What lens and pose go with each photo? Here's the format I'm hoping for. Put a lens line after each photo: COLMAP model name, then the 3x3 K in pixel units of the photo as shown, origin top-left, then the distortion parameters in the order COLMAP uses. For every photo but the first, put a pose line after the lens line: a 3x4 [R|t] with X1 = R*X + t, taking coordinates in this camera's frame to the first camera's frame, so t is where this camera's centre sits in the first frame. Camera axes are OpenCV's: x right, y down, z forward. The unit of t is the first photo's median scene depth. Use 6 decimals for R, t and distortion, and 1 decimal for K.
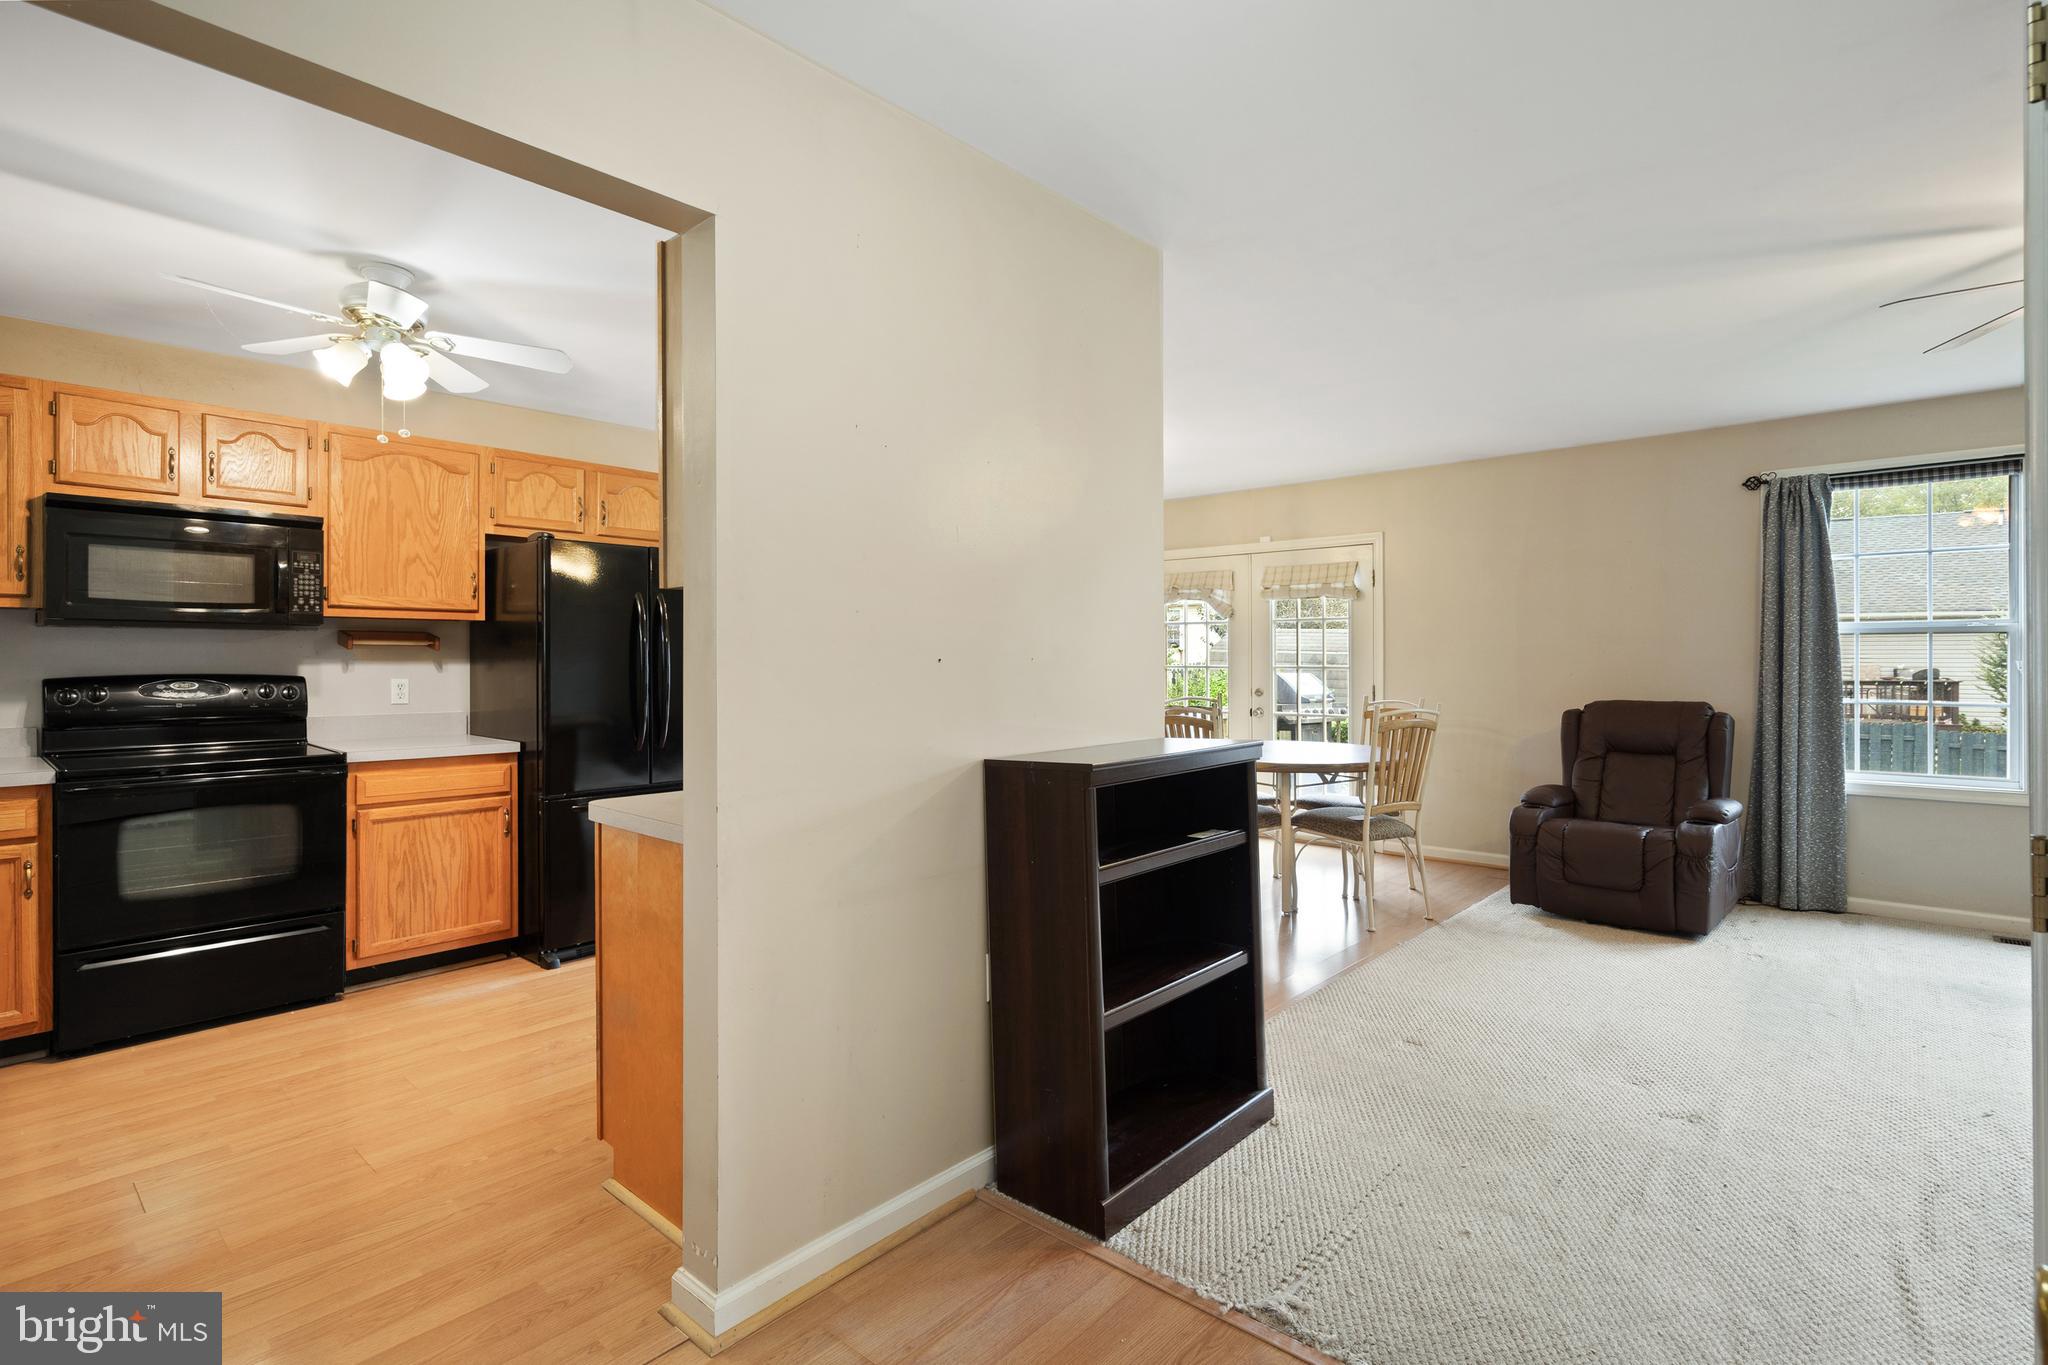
lens RADIAL K [[982.1, 0, 1021.0], [0, 982.1, 666.6], [0, 0, 1]] dist [-0.001405, -0.000073]
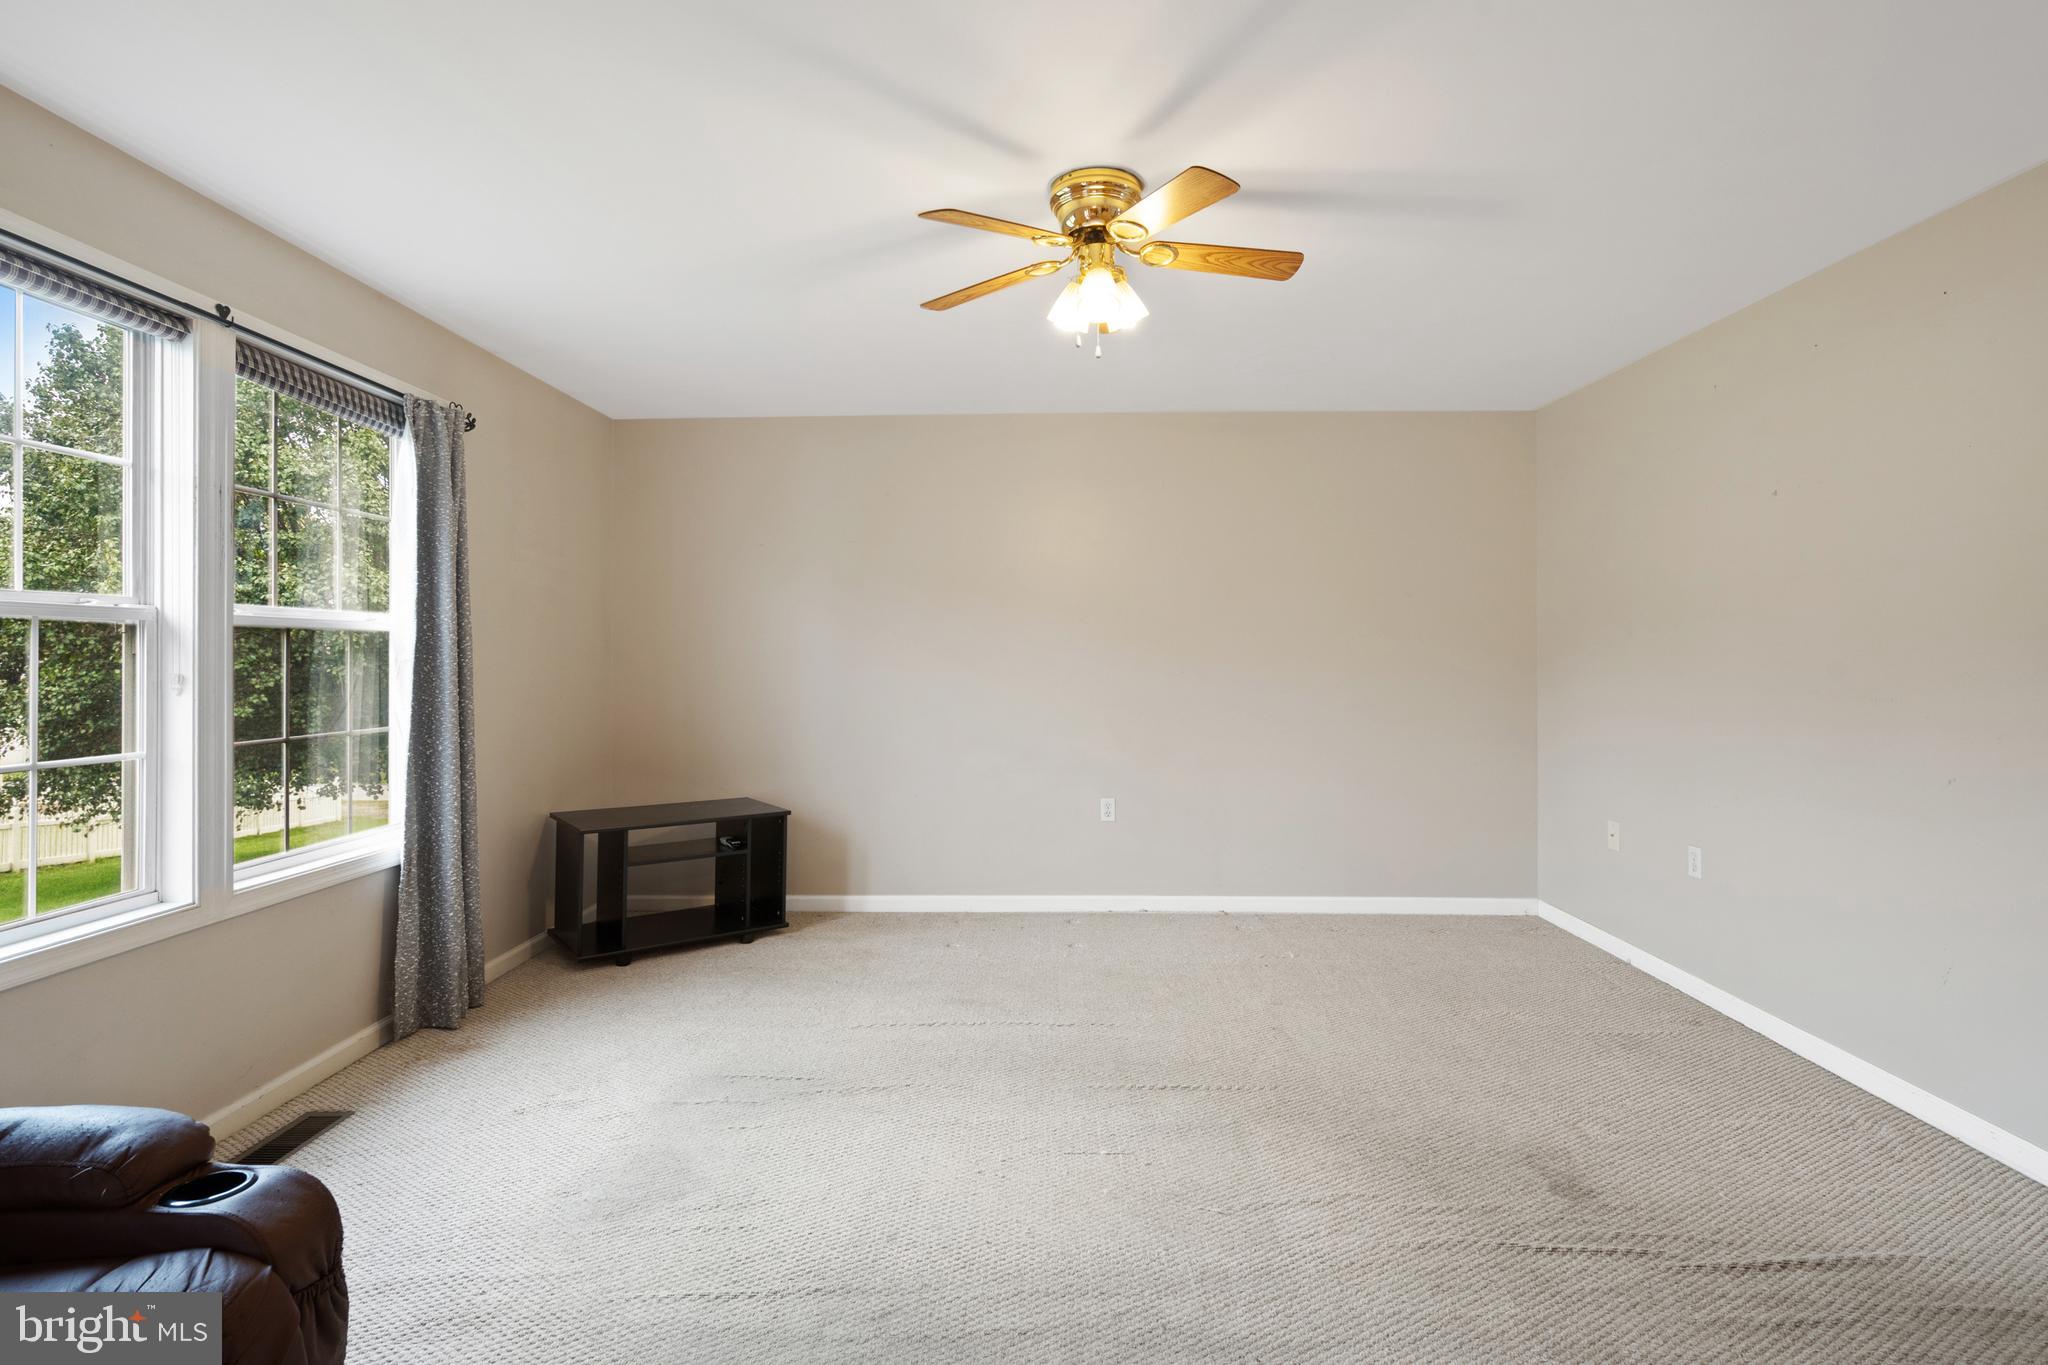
lens RADIAL K [[982.1, 0, 1024.3], [0, 982.1, 655.9], [0, 0, 1]] dist [-0.001405, -0.000073]
pose [[-0.648775, 0.009140, 0.760926, 0.246462], [0.010646, 0.999939, -0.002934, -0.008333], [-0.760906, 0.006197, -0.648832, 0.903819]]
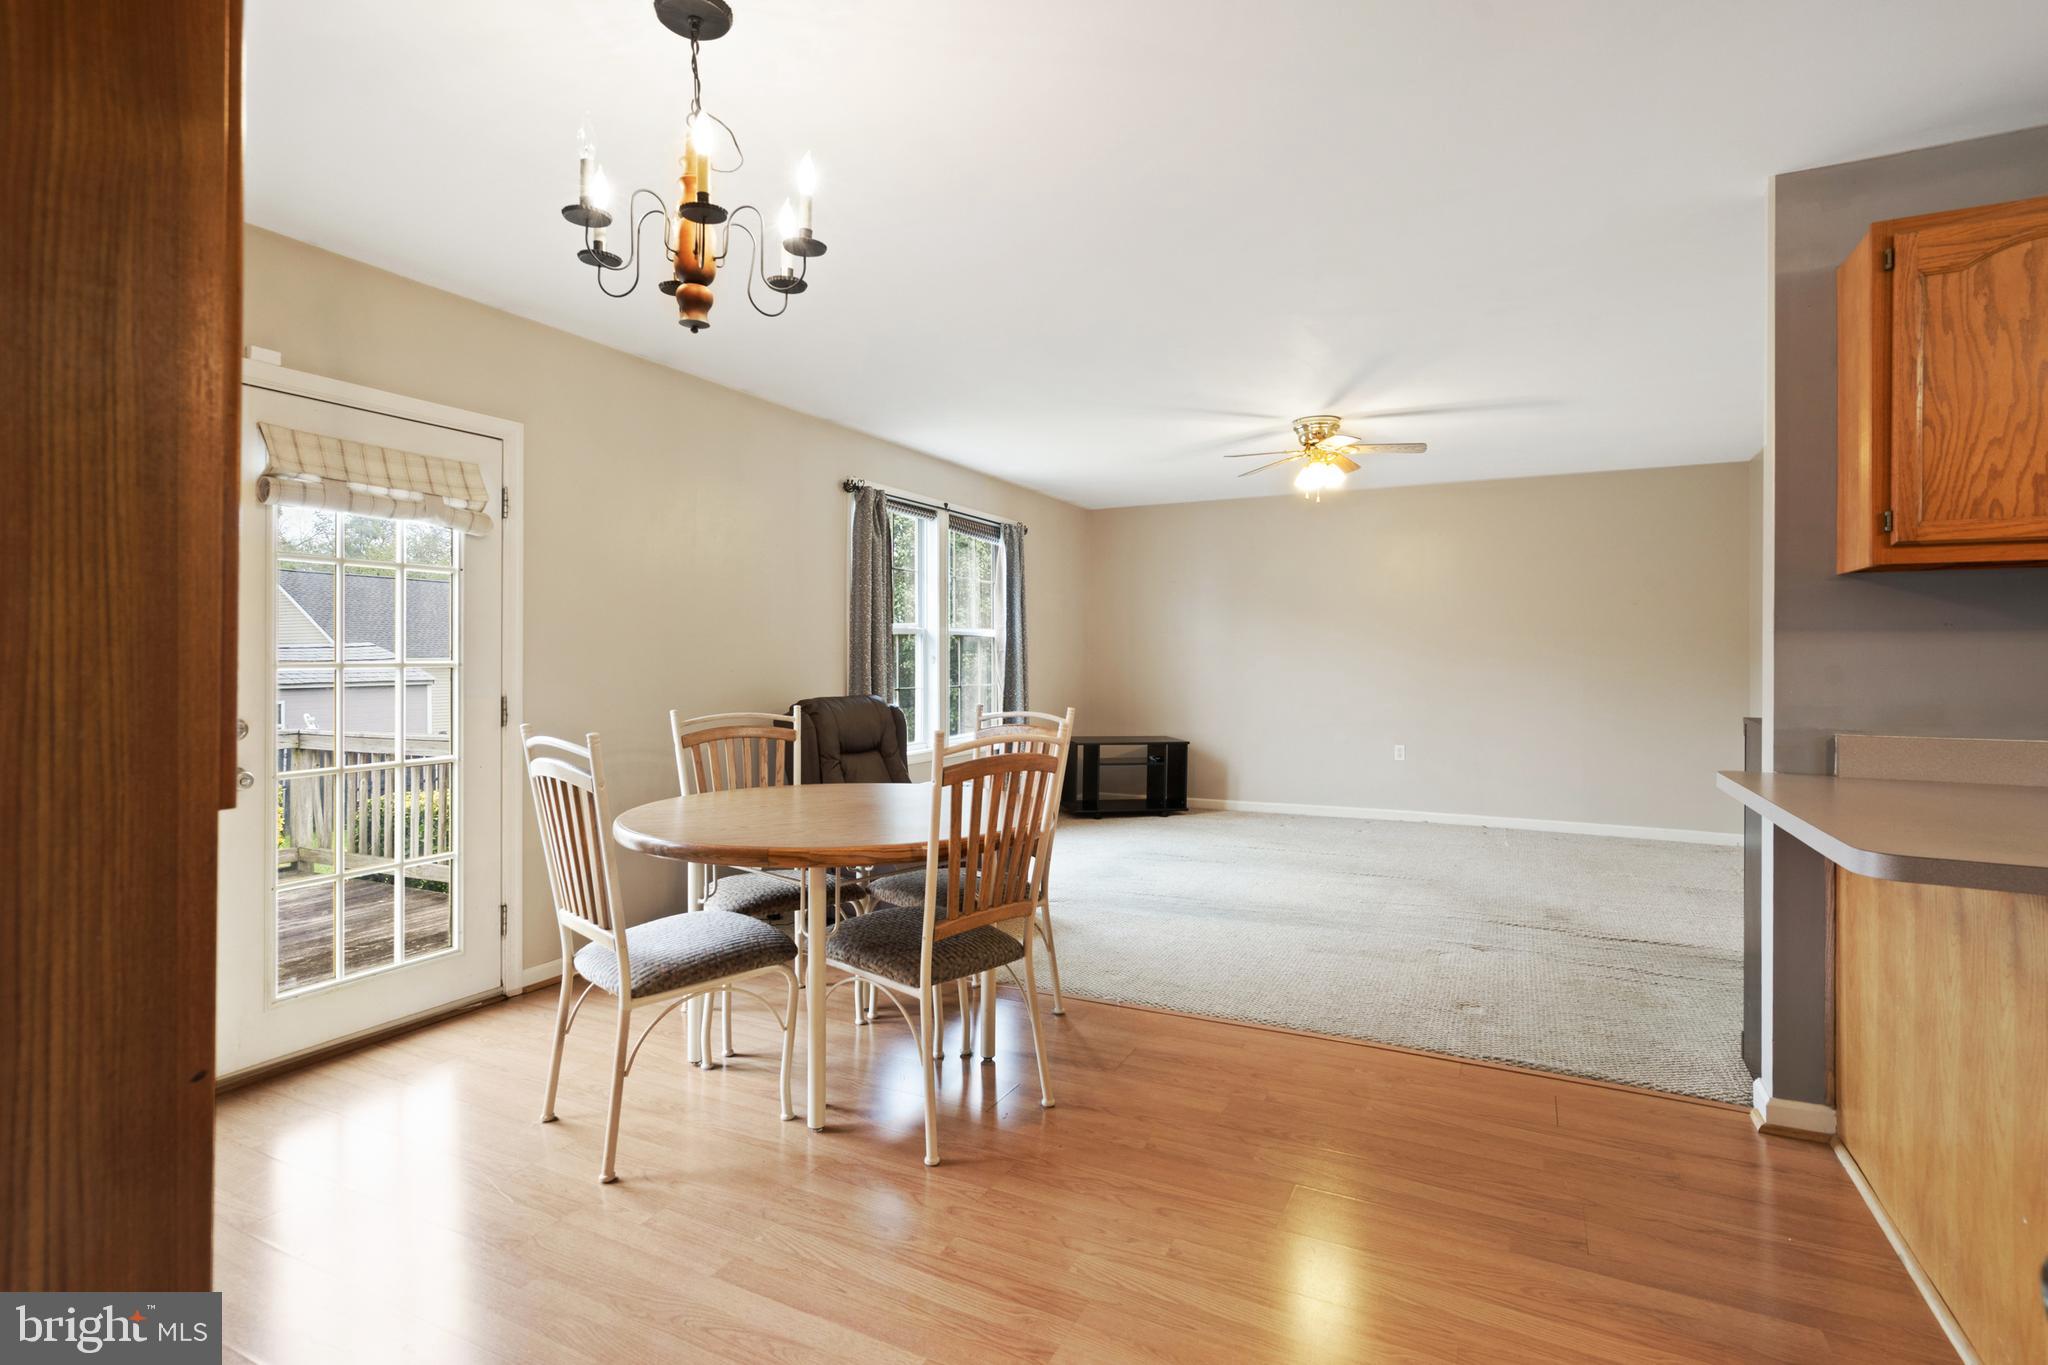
lens RADIAL K [[982.1, 0, 1024.6], [0, 982.1, 661.1], [0, 0, 1]] dist [-0.001405, -0.000073]
pose [[-0.261632, 0.000796, 0.965167, -0.327468], [0.008729, 0.999961, 0.001541, 0.001216], [-0.965128, 0.008828, -0.261629, 1.124651]]
